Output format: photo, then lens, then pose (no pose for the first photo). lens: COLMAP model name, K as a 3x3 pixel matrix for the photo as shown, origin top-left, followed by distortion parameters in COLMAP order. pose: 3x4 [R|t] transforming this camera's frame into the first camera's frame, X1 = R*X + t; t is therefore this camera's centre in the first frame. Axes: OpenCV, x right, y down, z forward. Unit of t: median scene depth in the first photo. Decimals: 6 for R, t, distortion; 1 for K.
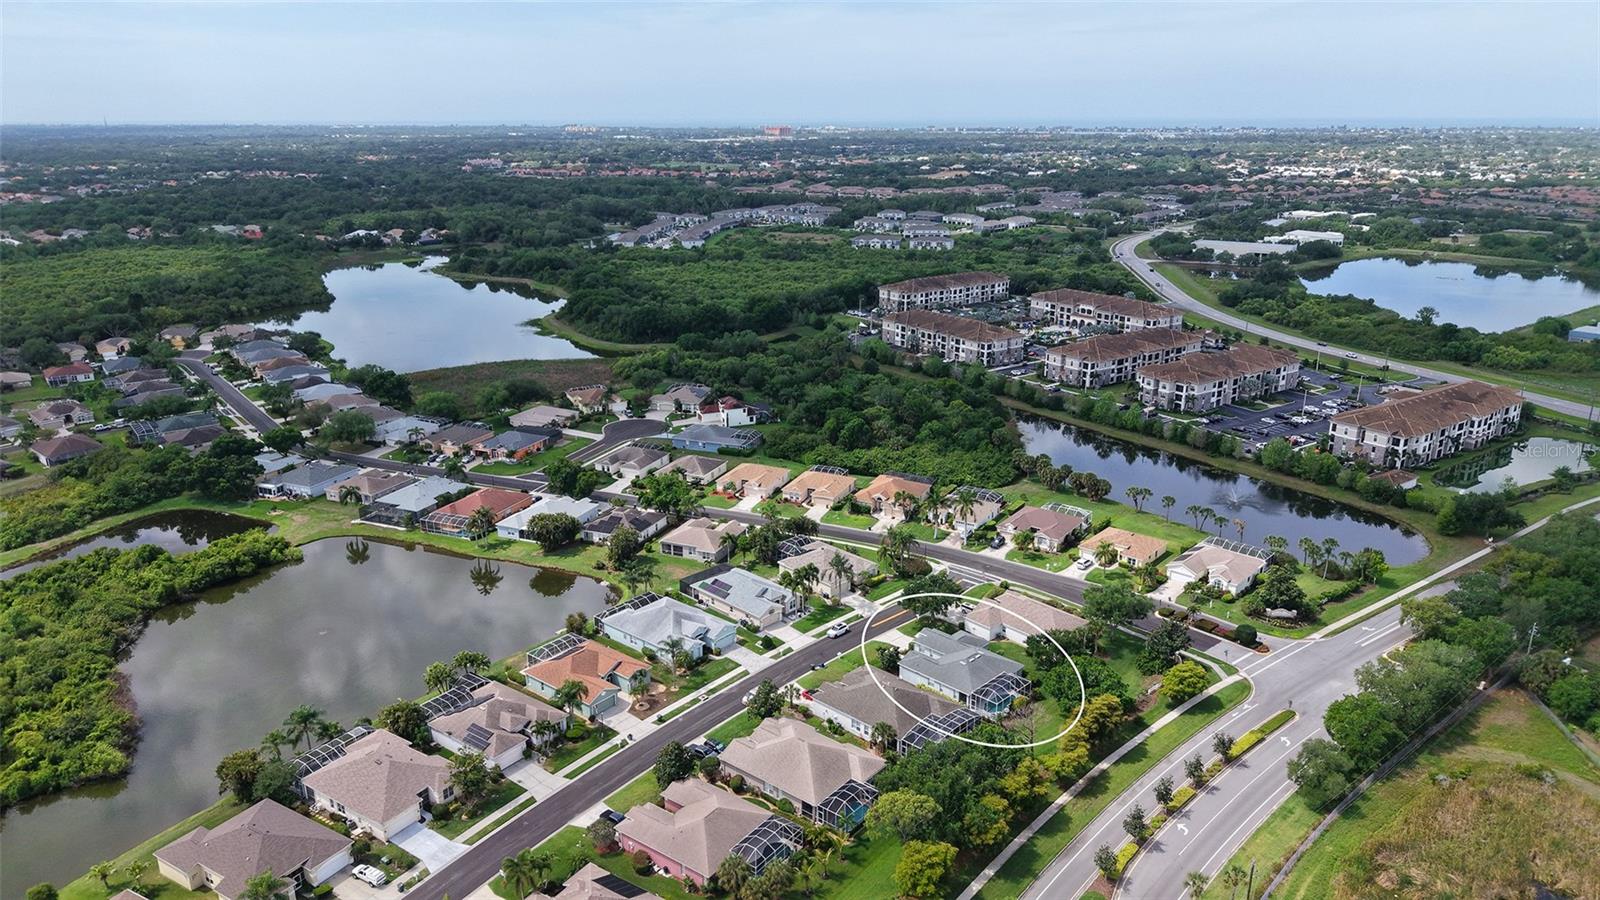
lens RADIAL K [[1068.9, 0, 798.8], [0, 1068.9, 456.6], [0, 0, 1]] dist [0.029522, -0.028125]
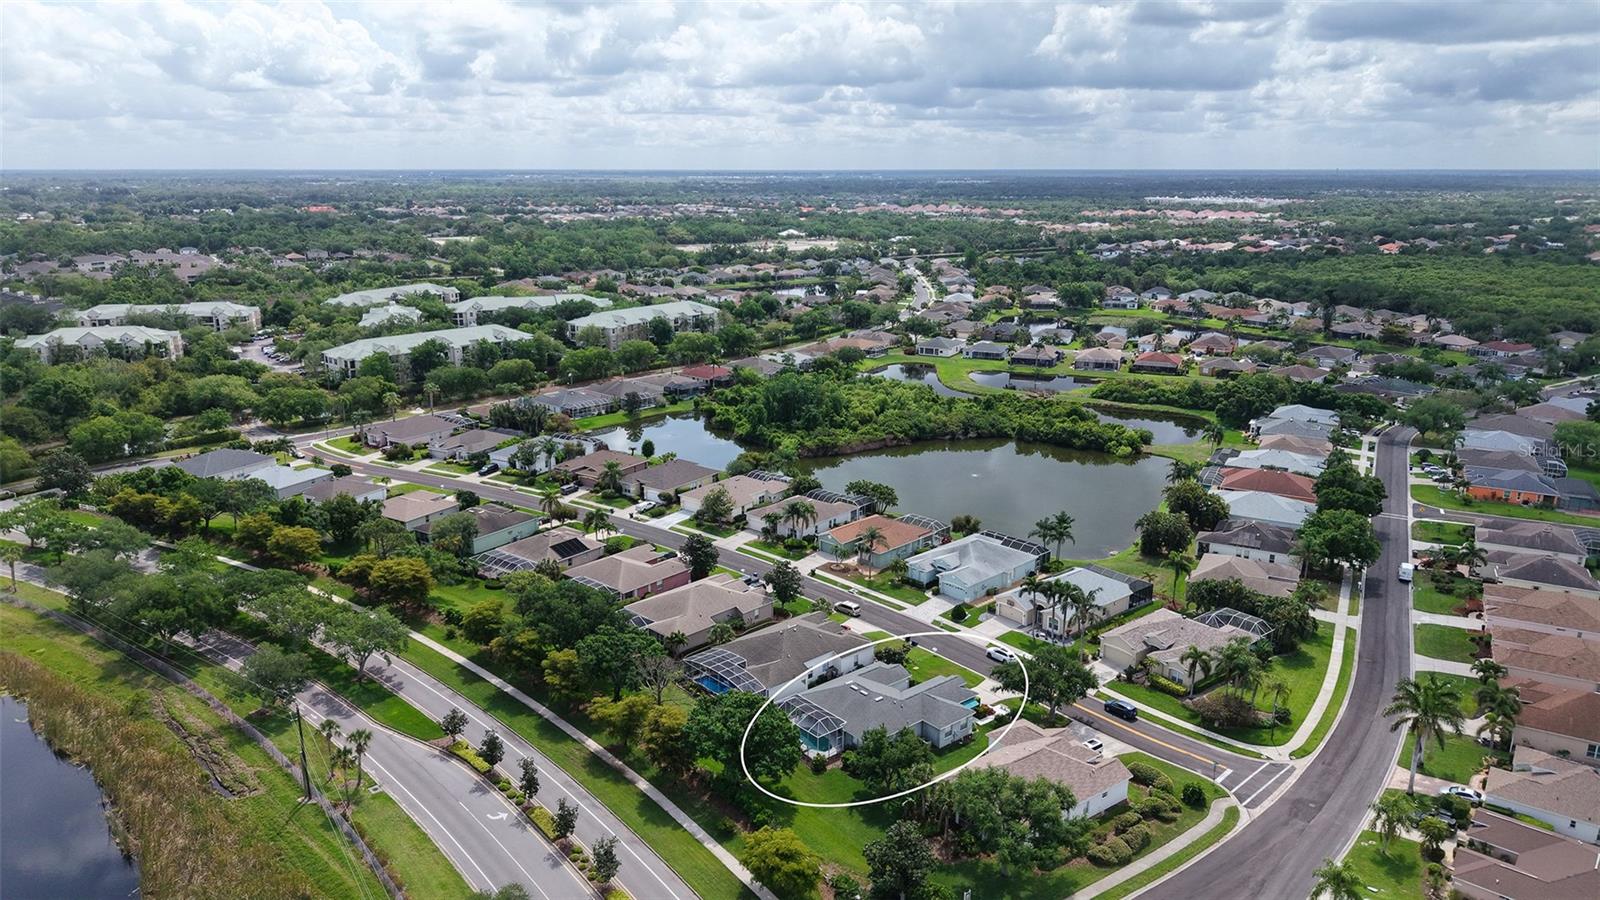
lens RADIAL K [[1068.9, 0, 798.8], [0, 1068.9, 456.6], [0, 0, 1]] dist [0.029522, -0.028125]
pose [[-0.095249, 0.265853, -0.959297, 0.570126], [-0.305064, 0.909514, 0.282347, -0.104865], [0.947557, 0.319540, -0.005528, 0.625975]]
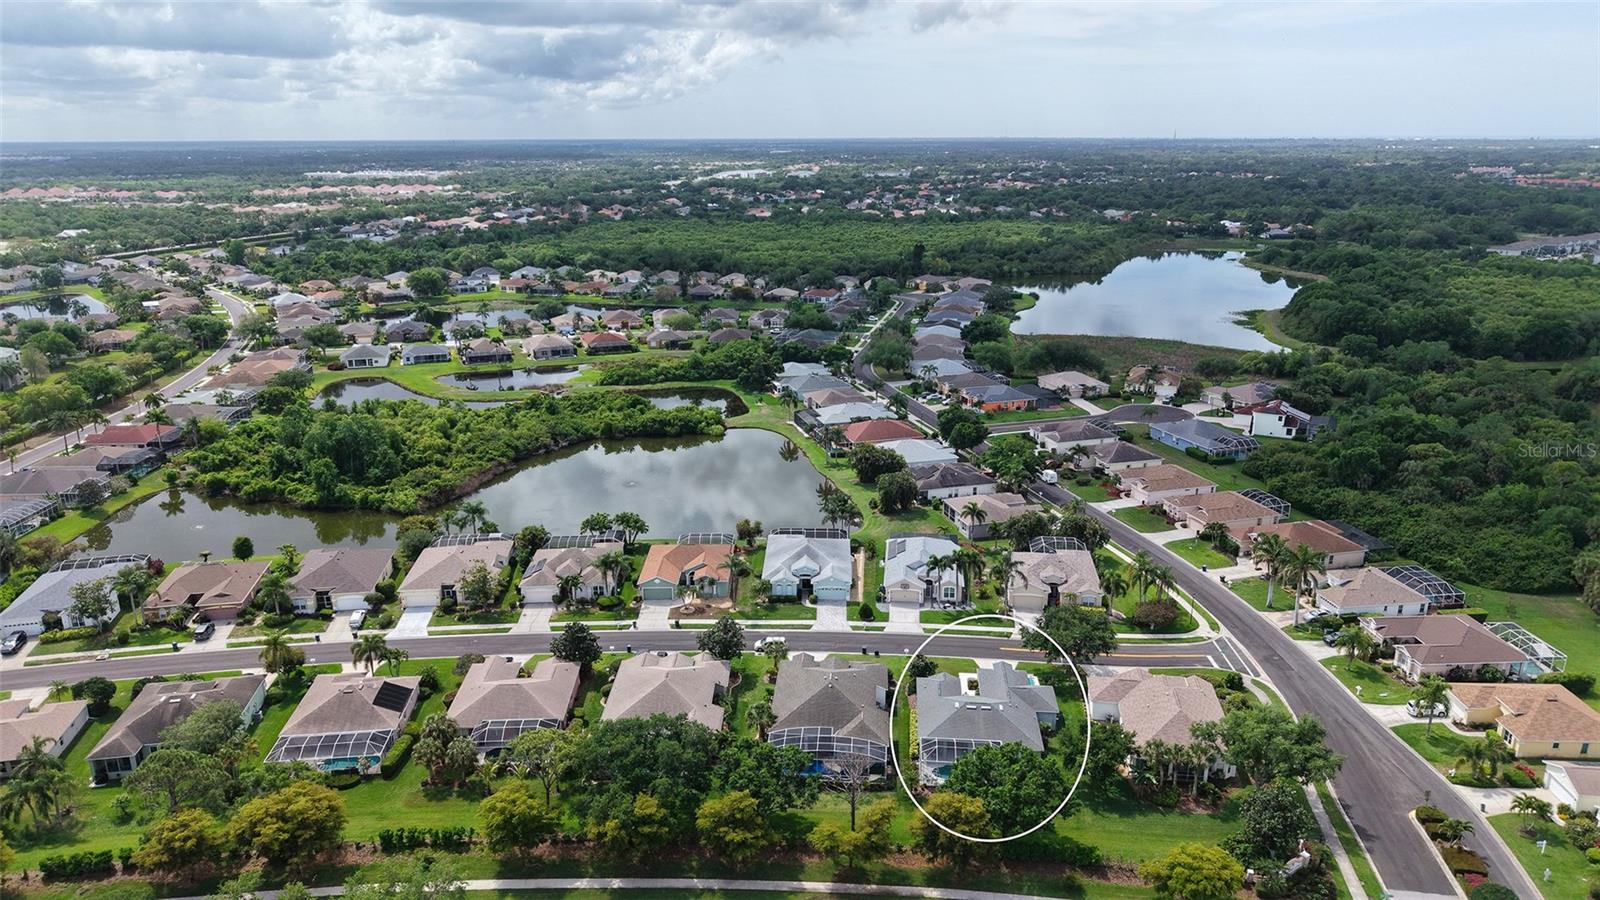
lens RADIAL K [[1068.9, 0, 798.8], [0, 1068.9, 456.6], [0, 0, 1]] dist [0.029522, -0.028125]
pose [[0.627615, 0.225665, -0.745101, 0.402081], [-0.236115, 0.967165, 0.094035, -0.009107], [0.741855, 0.116911, 0.660290, 0.285127]]
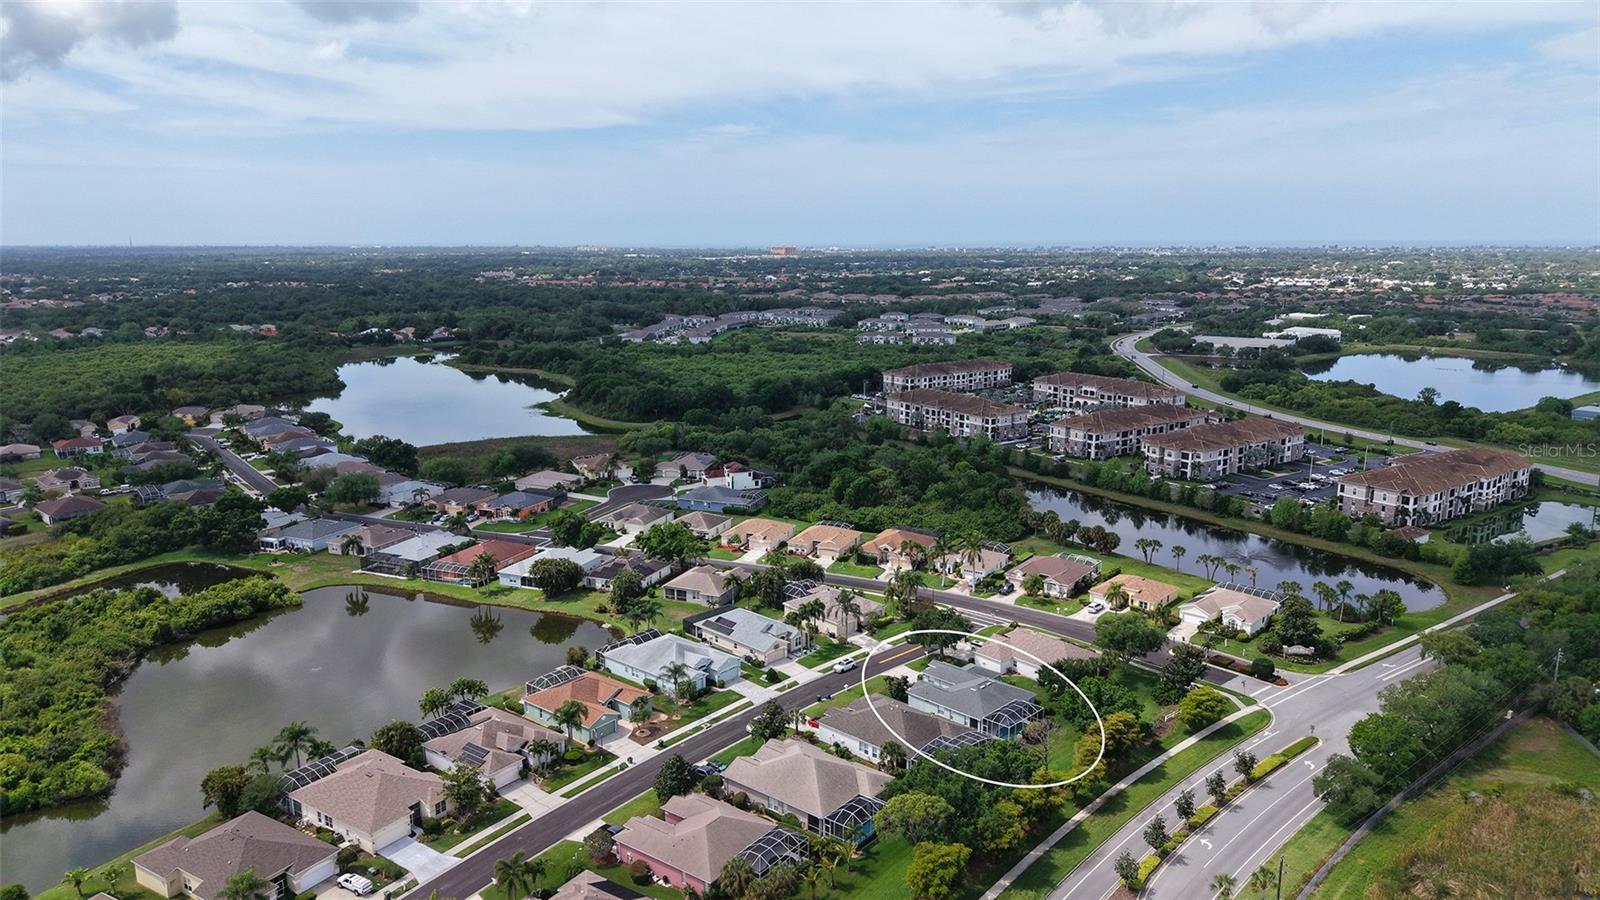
lens RADIAL K [[1068.9, 0, 798.8], [0, 1068.9, 456.6], [0, 0, 1]] dist [0.029522, -0.028125]
pose [[0.999990, 0.000147, -0.004531, -0.000534], [-0.000629, 0.994311, -0.106518, 0.058714], [0.004490, 0.106520, 0.994300, 0.006125]]
